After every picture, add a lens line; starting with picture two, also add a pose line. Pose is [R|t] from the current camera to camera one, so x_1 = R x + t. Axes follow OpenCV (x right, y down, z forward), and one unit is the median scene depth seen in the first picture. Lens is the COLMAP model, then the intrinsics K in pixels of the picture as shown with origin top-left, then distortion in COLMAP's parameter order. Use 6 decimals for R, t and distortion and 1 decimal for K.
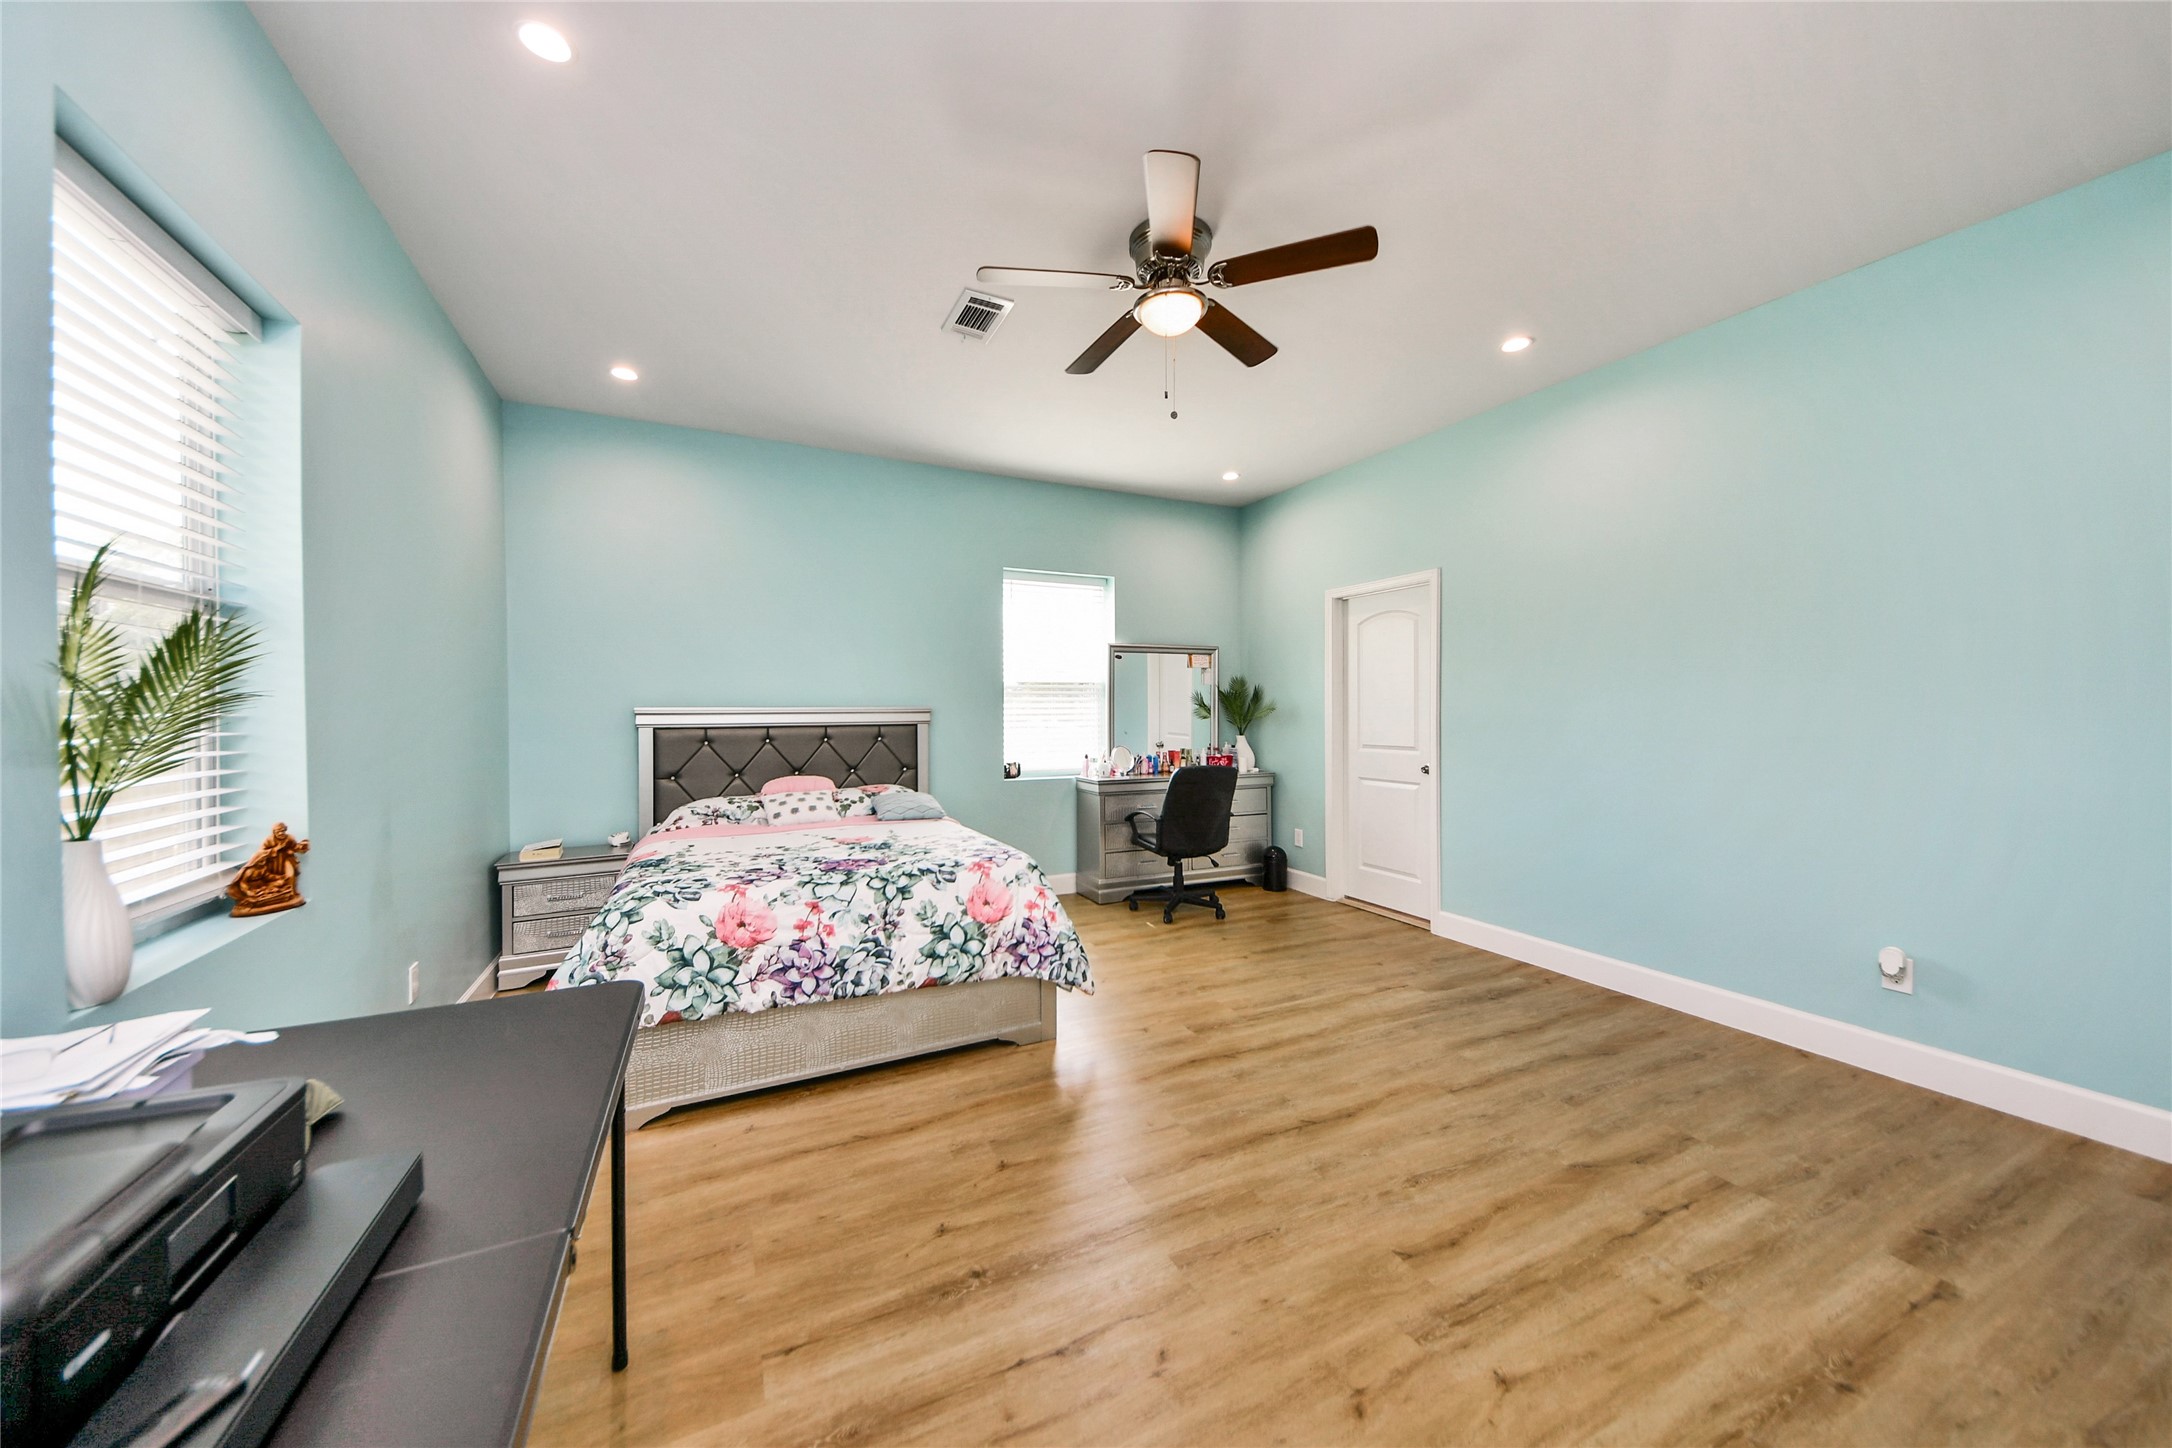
lens RADIAL K [[768.5, 0, 1086.0], [0, 768.5, 724.0], [0, 0, 1]] dist [-0.000265, -0.000040]
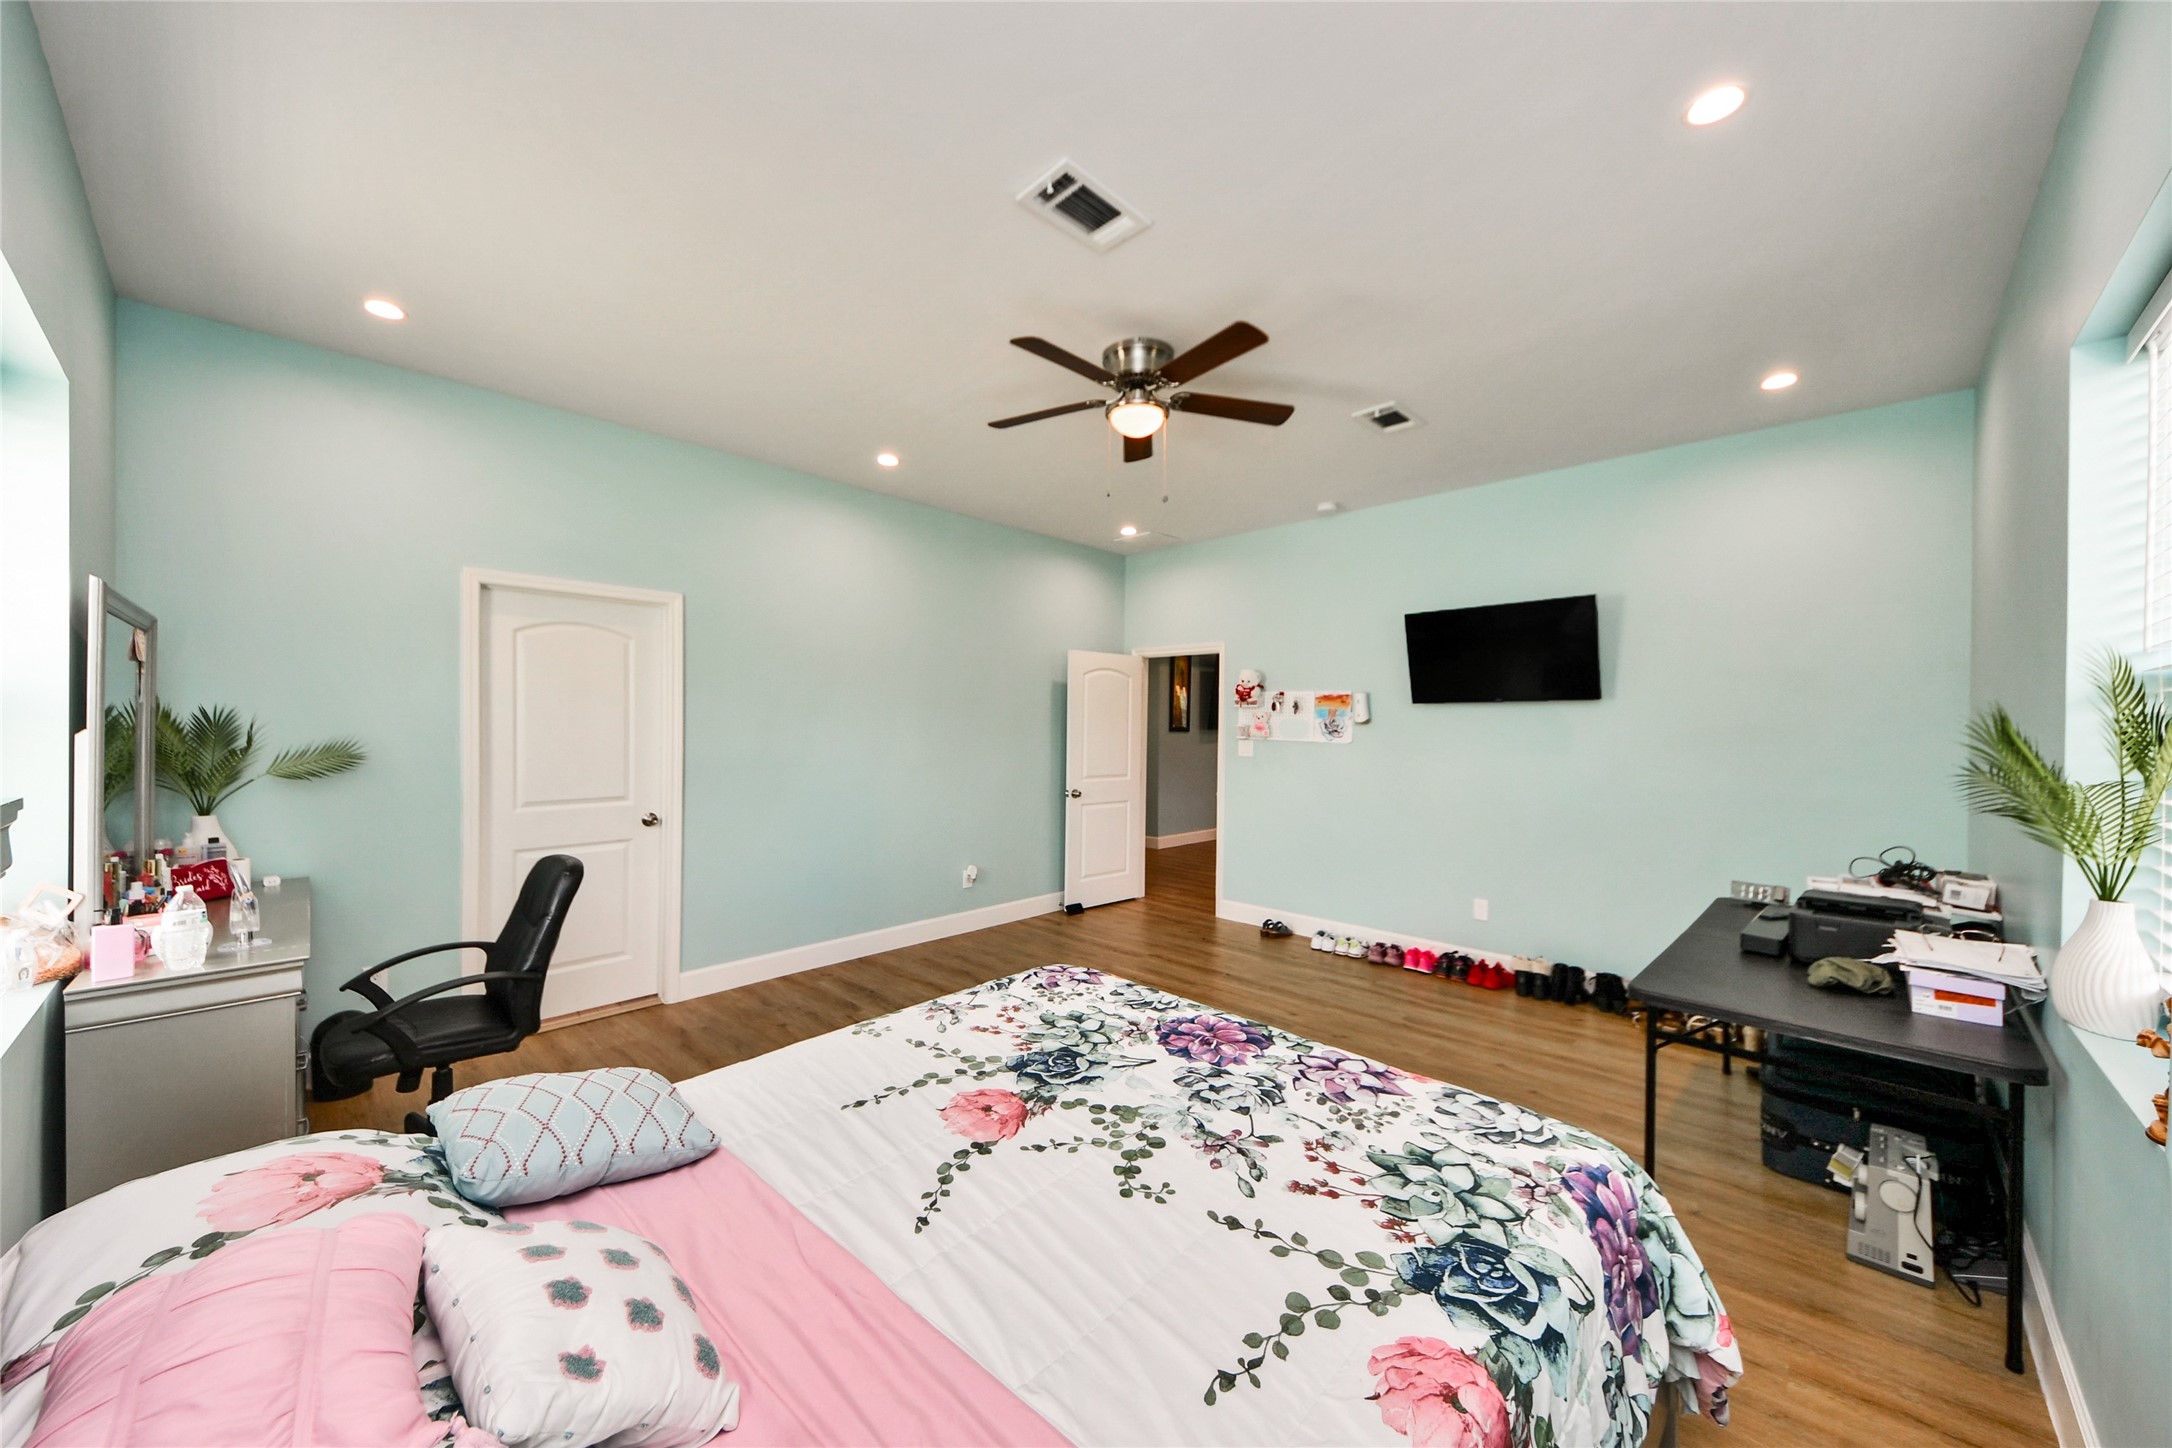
lens RADIAL K [[768.5, 0, 1086.0], [0, 768.5, 724.0], [0, 0, 1]] dist [-0.000265, -0.000040]
pose [[-0.420798, 0.003385, 0.907148, -0.656600], [-0.003606, 0.999979, -0.005404, -0.056232], [-0.907147, -0.005545, -0.420777, 1.105503]]
